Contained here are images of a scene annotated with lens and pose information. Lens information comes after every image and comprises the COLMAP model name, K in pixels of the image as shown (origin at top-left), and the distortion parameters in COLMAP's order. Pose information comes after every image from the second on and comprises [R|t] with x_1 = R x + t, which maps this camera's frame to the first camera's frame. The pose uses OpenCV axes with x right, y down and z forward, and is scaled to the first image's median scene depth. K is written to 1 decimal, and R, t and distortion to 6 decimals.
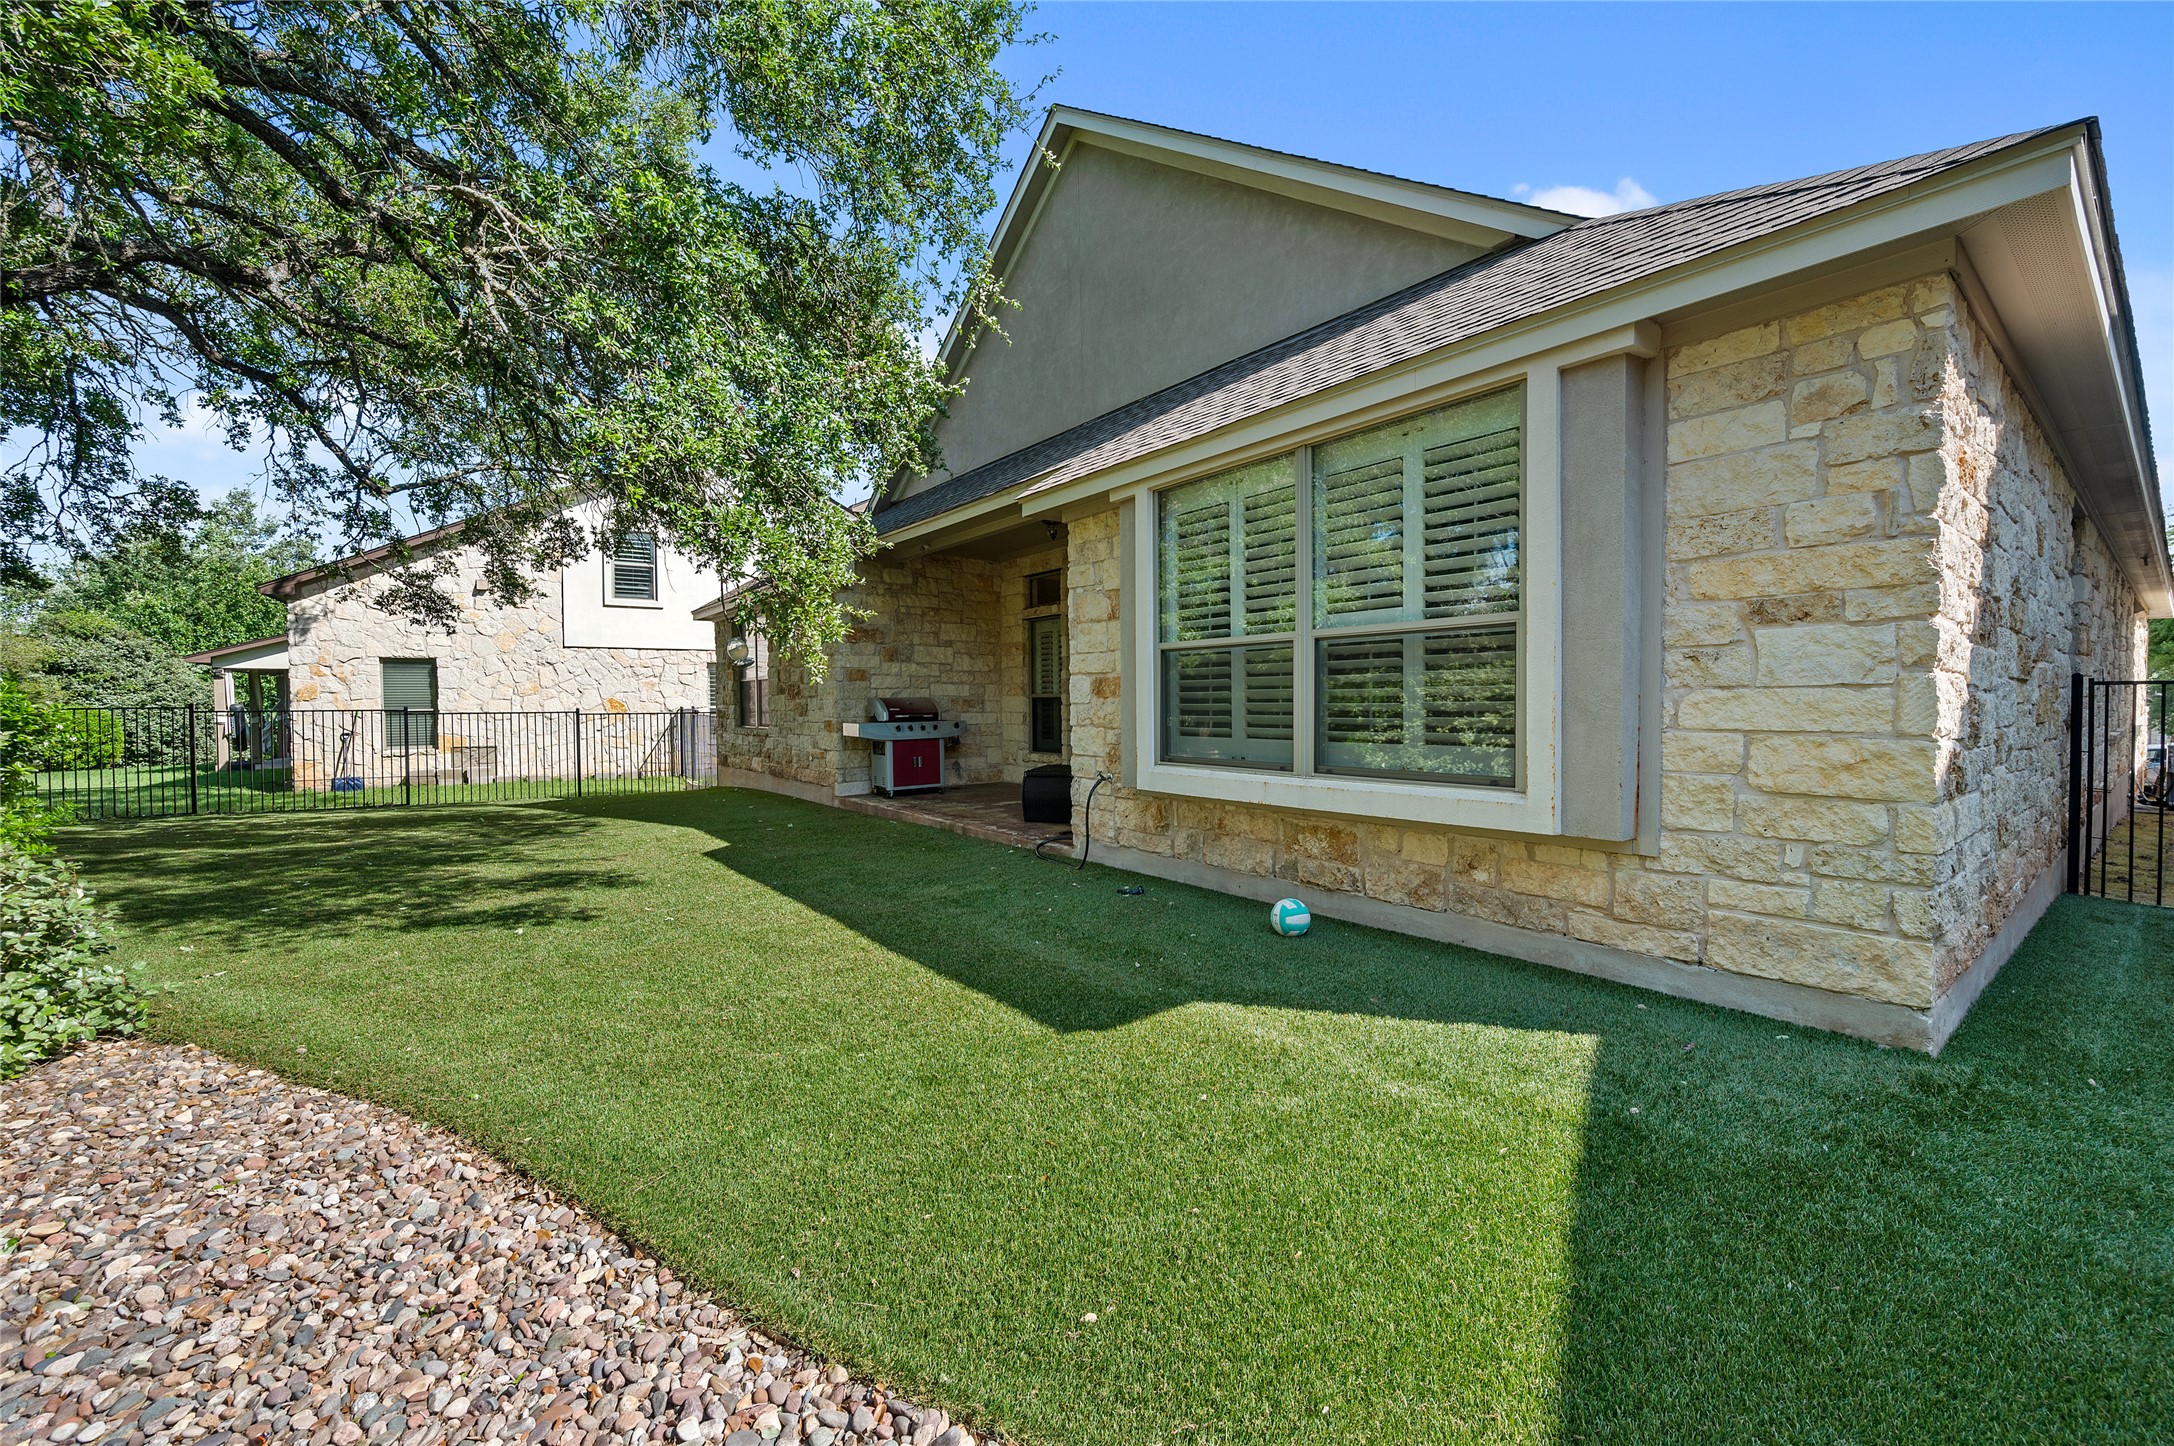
lens RADIAL K [[854.7, 0, 1087.0], [0, 854.7, 724.3], [0, 0, 1]] dist [-0.001434, 0.000174]
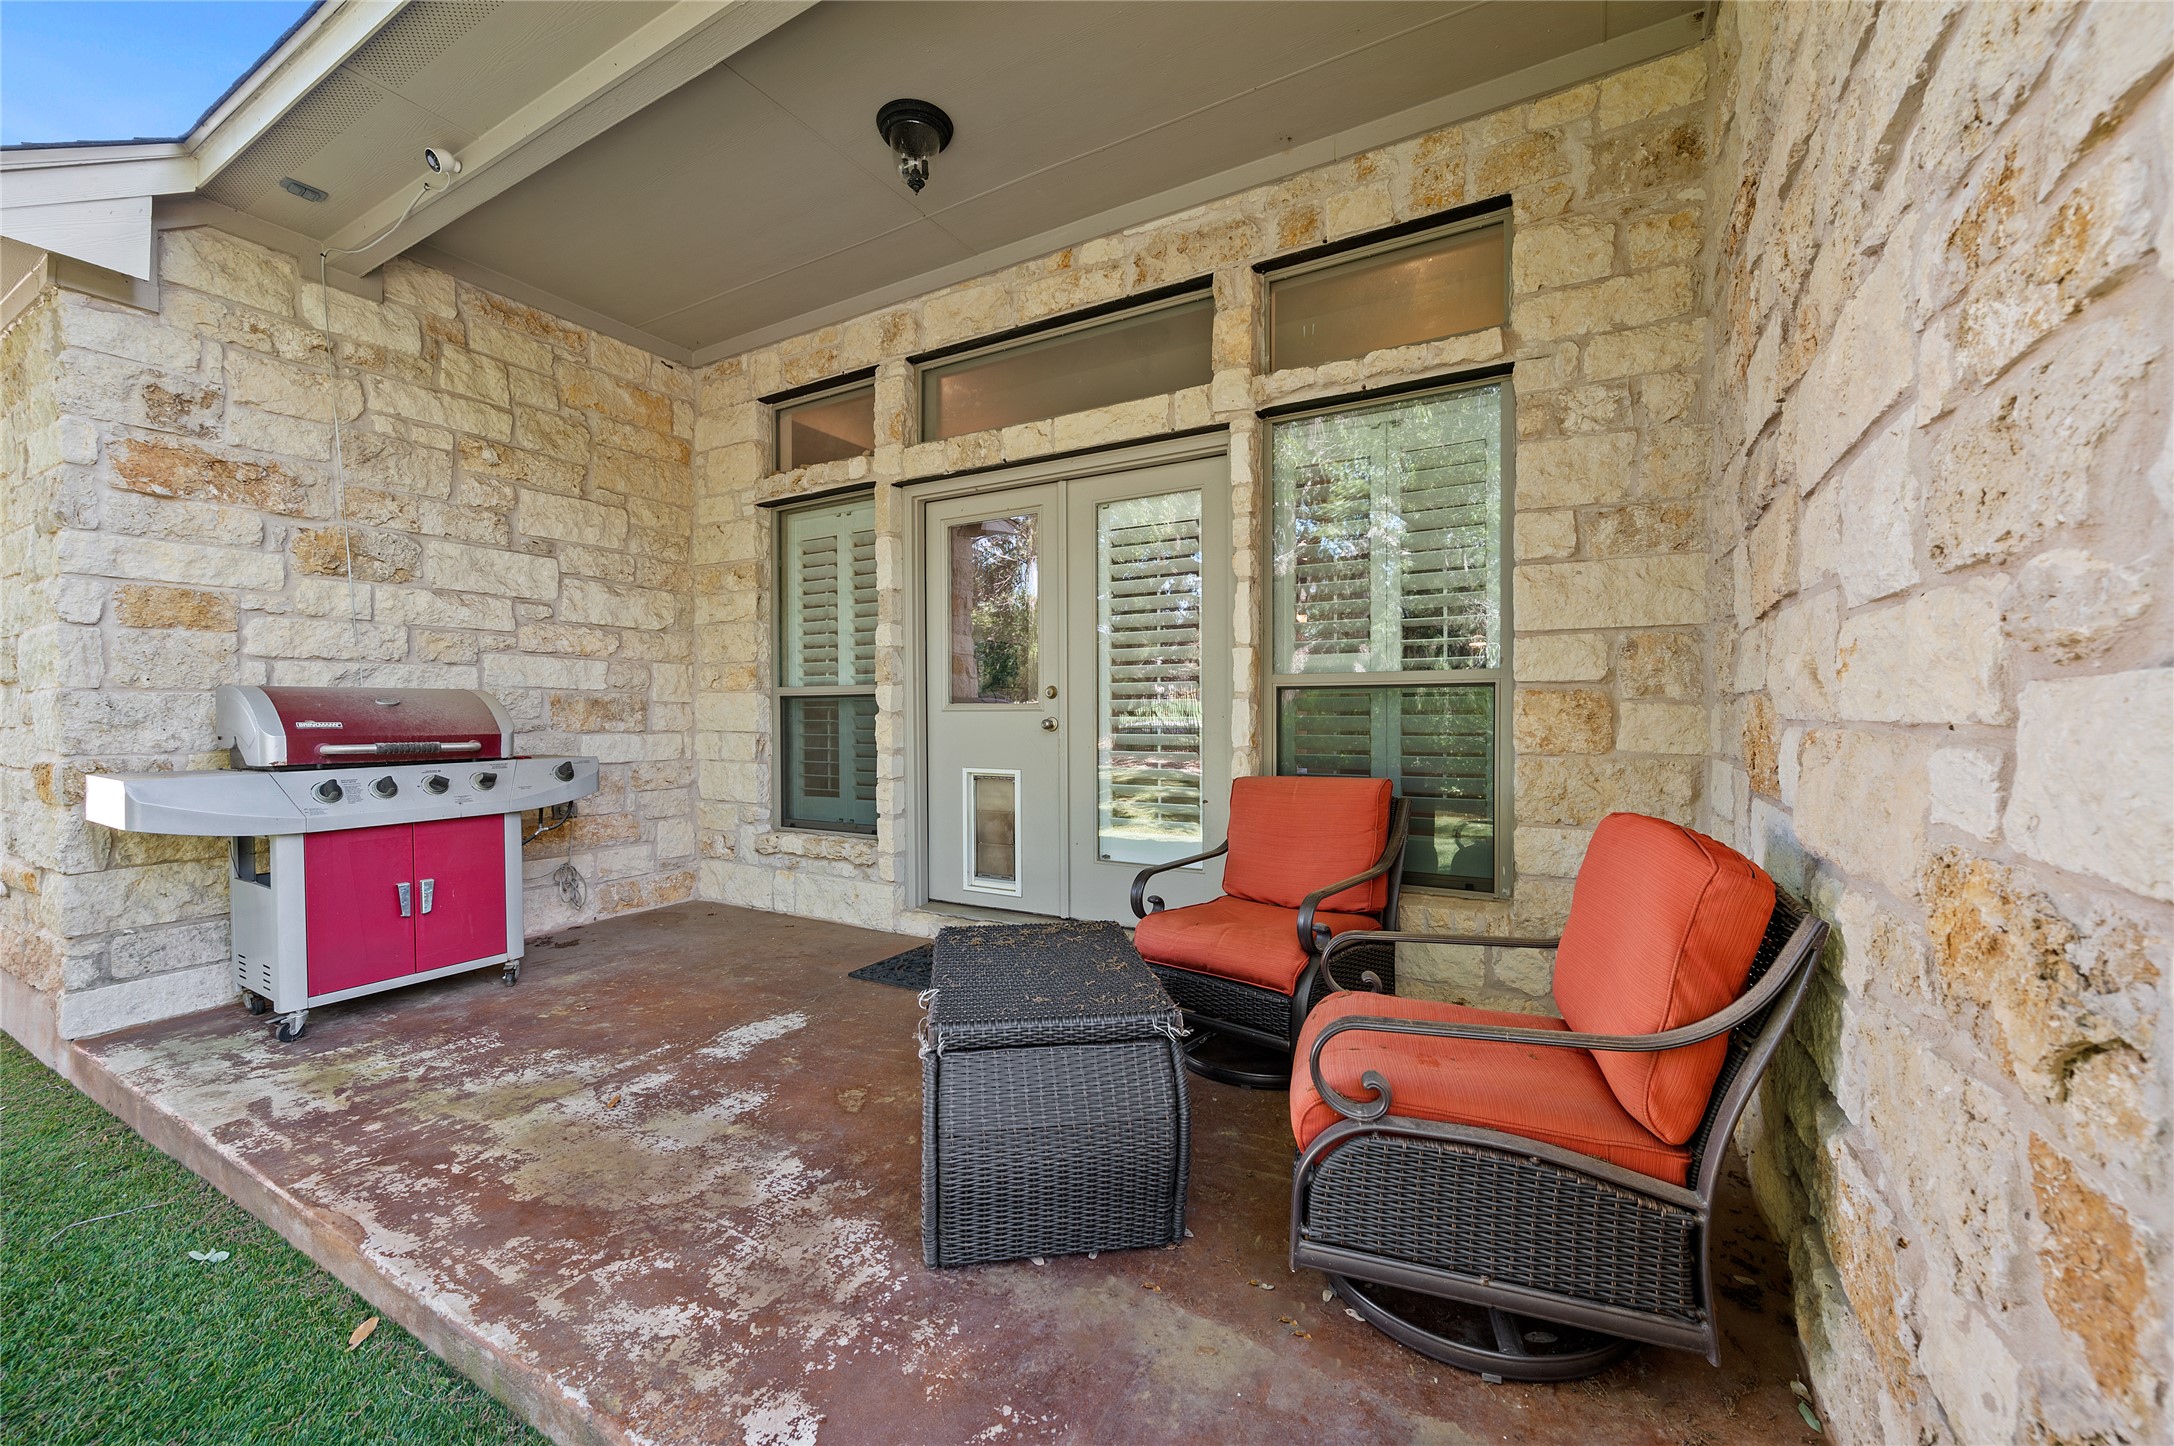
lens RADIAL K [[854.7, 0, 1088.7], [0, 854.7, 716.0], [0, 0, 1]] dist [-0.001434, 0.000174]
pose [[0.925973, 0.004668, 0.377560, -0.087092], [0.004767, 0.999699, -0.024050, -0.011775], [-0.377559, 0.024070, 0.925673, 0.600846]]
